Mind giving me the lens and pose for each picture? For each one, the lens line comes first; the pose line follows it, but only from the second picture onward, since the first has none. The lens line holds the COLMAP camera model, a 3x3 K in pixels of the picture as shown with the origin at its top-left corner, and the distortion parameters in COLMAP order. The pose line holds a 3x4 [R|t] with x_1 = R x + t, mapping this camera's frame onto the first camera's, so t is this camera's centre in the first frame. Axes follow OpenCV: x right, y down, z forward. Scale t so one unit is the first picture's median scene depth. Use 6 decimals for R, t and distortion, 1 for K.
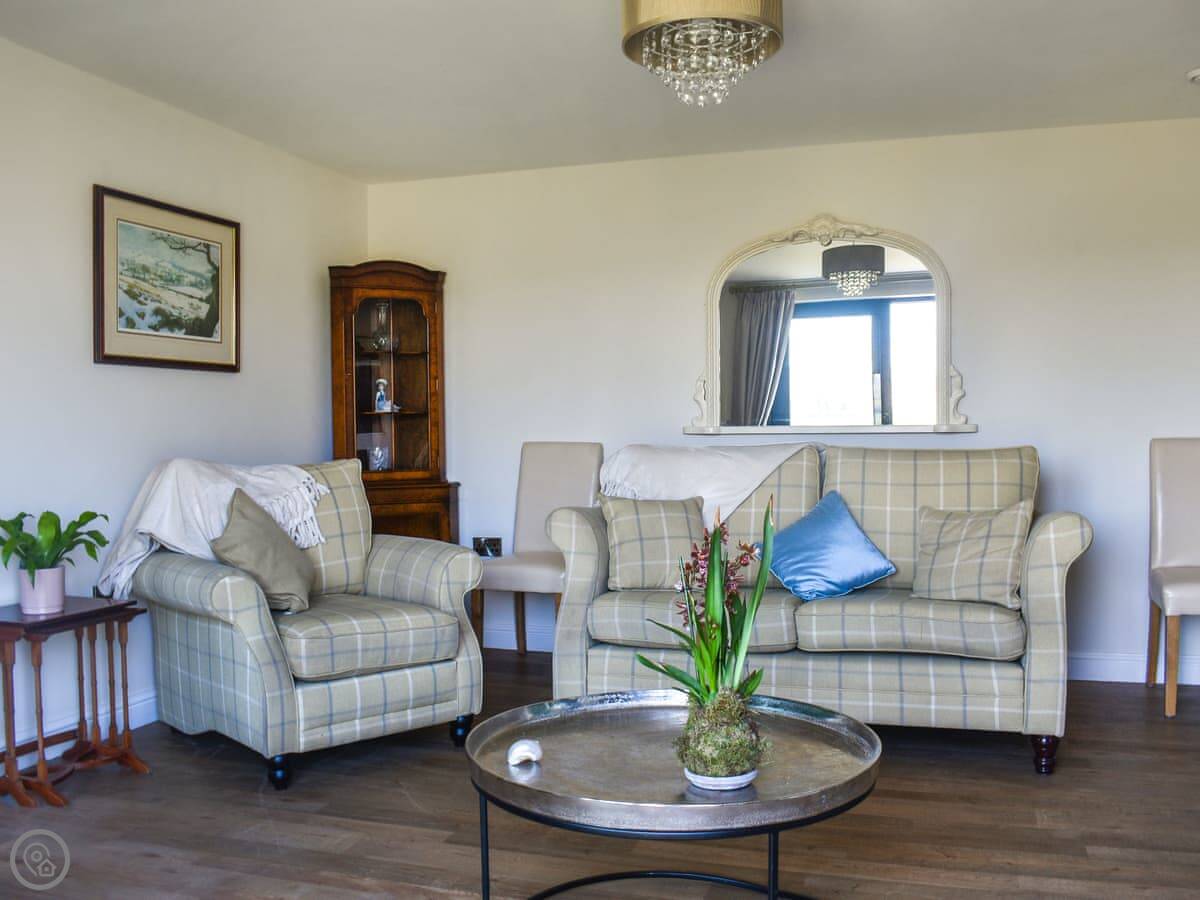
lens RADIAL K [[1094.9, 0, 599.8], [0, 1094.9, 455.4], [0, 0, 1]] dist [-0.081299, -0.010779]
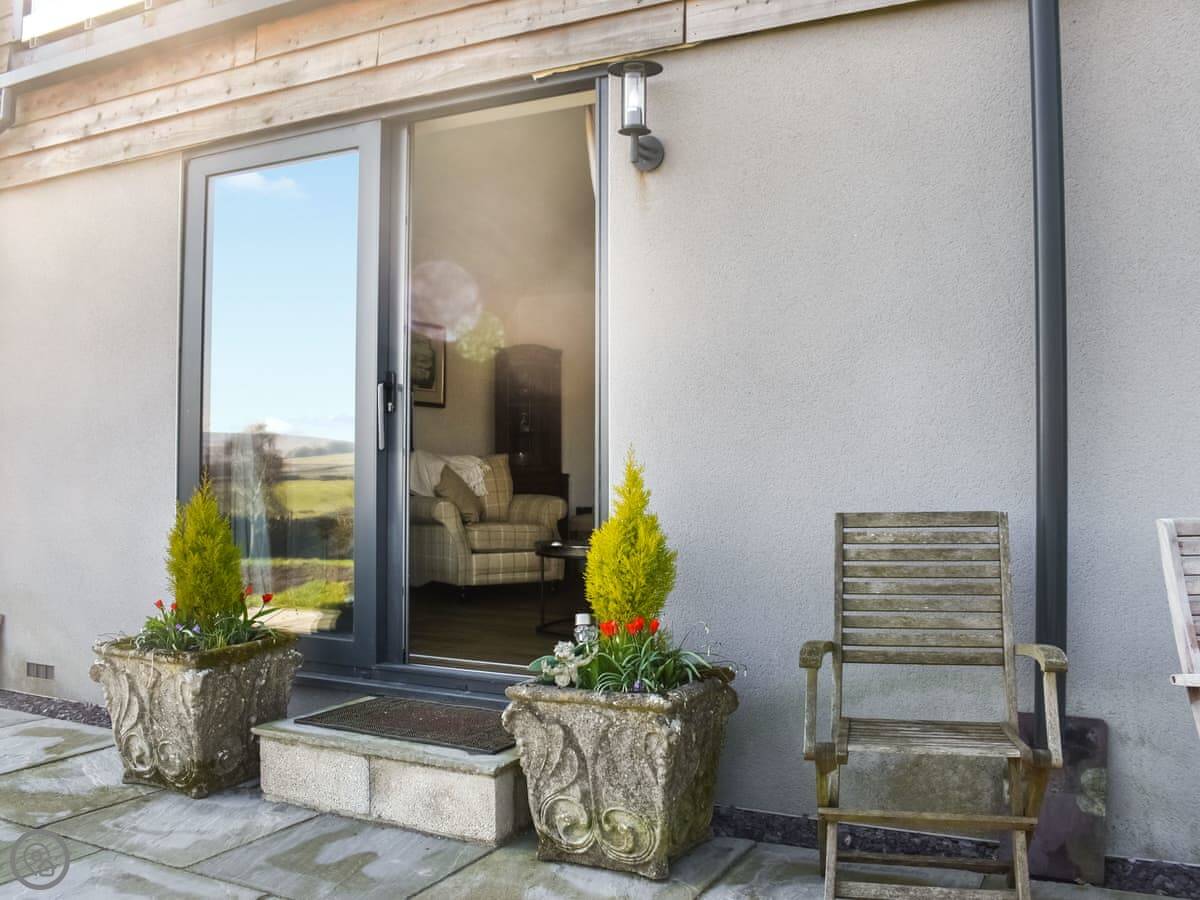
lens RADIAL K [[1094.9, 0, 602.1], [0, 1094.9, 448.2], [0, 0, 1]] dist [-0.081299, -0.010779]
pose [[0.987739, 0.005192, -0.156025, 0.281235], [-0.012557, 0.998851, -0.046253, 0.094828], [0.155606, 0.047645, 0.986670, -1.002314]]
